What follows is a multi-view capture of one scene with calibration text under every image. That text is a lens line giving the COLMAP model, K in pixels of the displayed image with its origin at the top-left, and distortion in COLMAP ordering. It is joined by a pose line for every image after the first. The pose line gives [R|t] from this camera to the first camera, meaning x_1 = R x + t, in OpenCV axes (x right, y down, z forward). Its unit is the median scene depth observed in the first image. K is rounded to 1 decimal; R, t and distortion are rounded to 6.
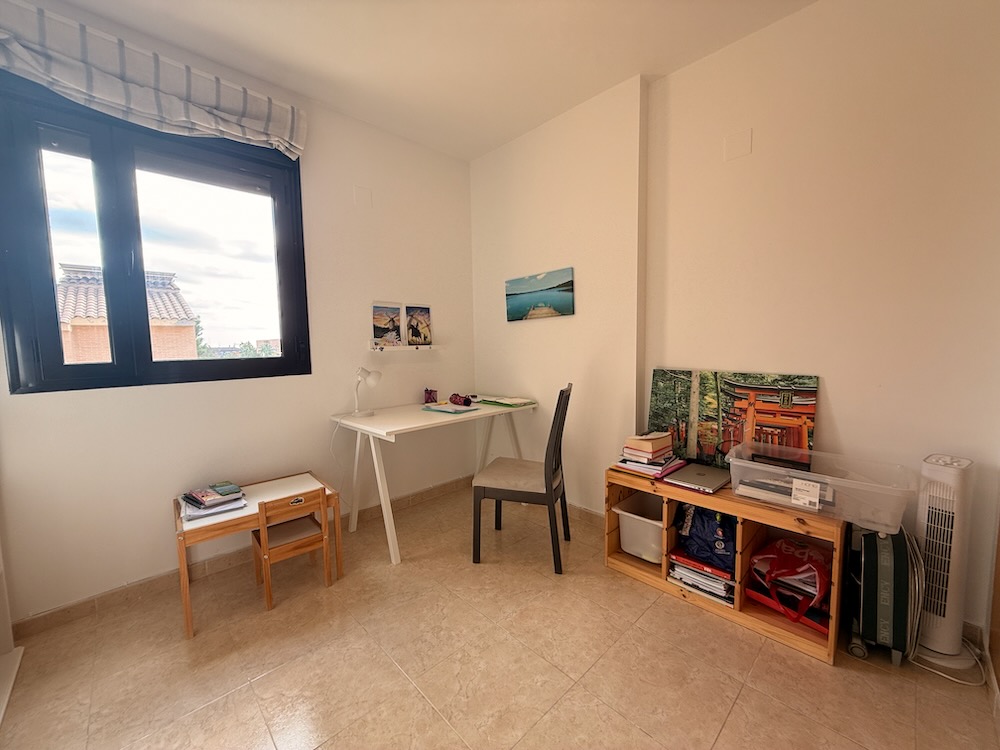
lens RADIAL K [[397.4, 0, 498.0], [0, 397.4, 374.7], [0, 0, 1]] dist [0.002684, -0.000250]
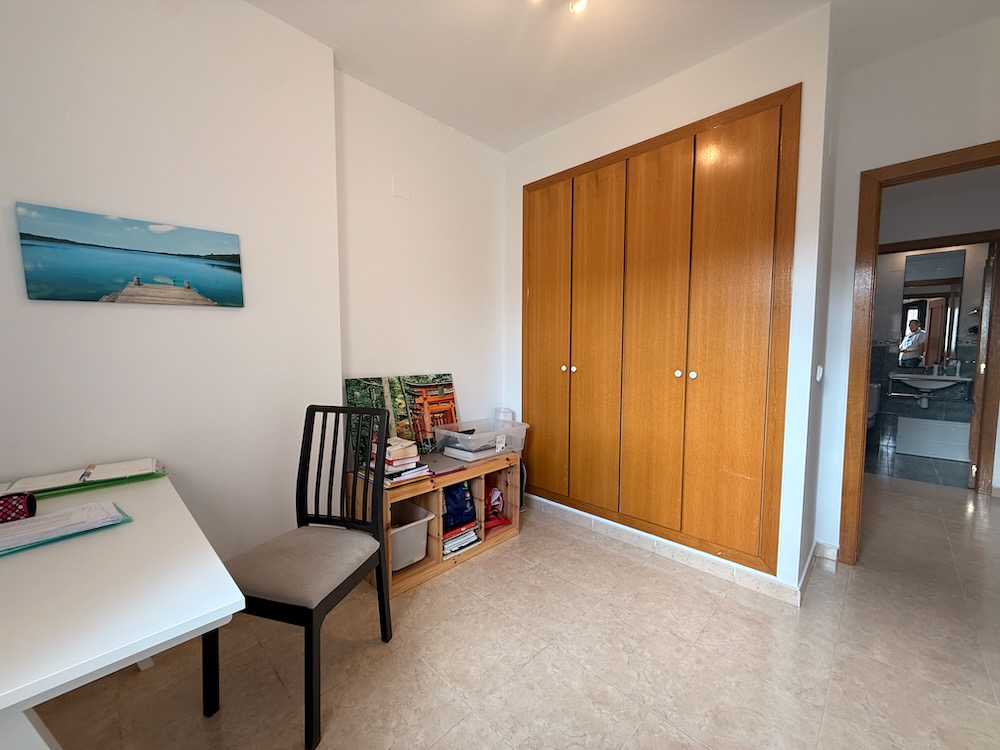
lens RADIAL K [[397.4, 0, 497.7], [0, 397.4, 375.5], [0, 0, 1]] dist [0.002684, -0.000250]
pose [[-0.025398, -0.053733, 0.998232, -0.621515], [0.081680, 0.995104, 0.055643, -0.051173], [-0.996335, 0.082949, -0.020885, 0.761906]]
